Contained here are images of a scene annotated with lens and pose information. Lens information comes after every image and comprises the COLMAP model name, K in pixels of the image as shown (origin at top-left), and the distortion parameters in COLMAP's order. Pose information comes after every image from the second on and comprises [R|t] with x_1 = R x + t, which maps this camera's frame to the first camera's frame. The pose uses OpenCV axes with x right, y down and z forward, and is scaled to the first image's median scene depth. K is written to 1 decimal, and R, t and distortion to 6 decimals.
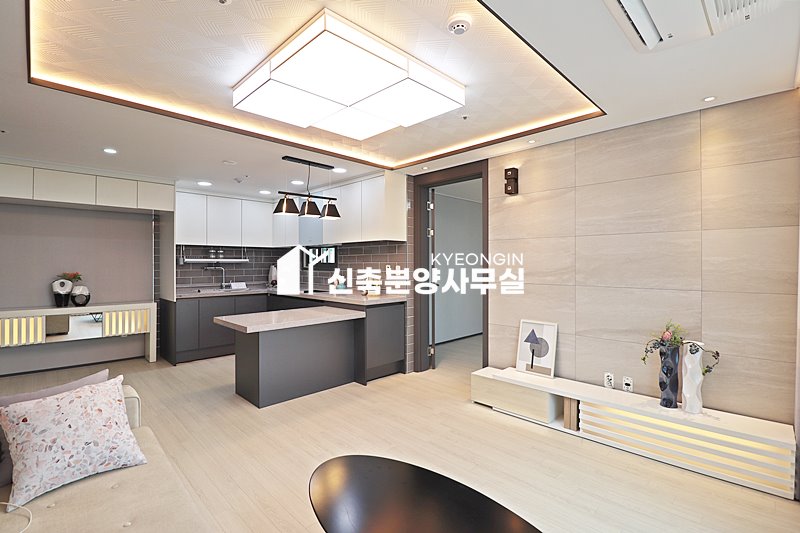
lens RADIAL K [[373.7, 0, 398.8], [0, 373.7, 261.4], [0, 0, 1]] dist [0.017961, -0.022047]
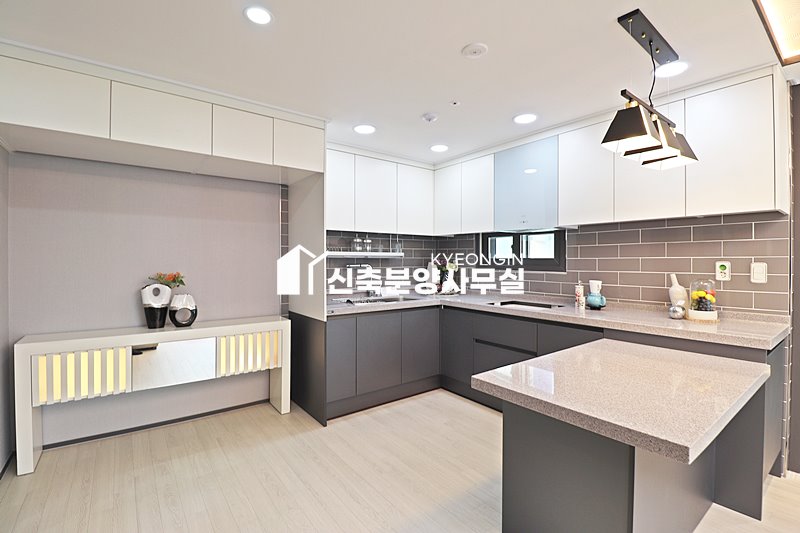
lens RADIAL K [[373.7, 0, 398.8], [0, 373.7, 261.4], [0, 0, 1]] dist [0.017961, -0.022047]
pose [[0.991763, 0.002336, -0.128067, -0.410808], [-0.001107, 0.999953, 0.009671, 0.004313], [0.128083, -0.009449, 0.991718, 0.423591]]
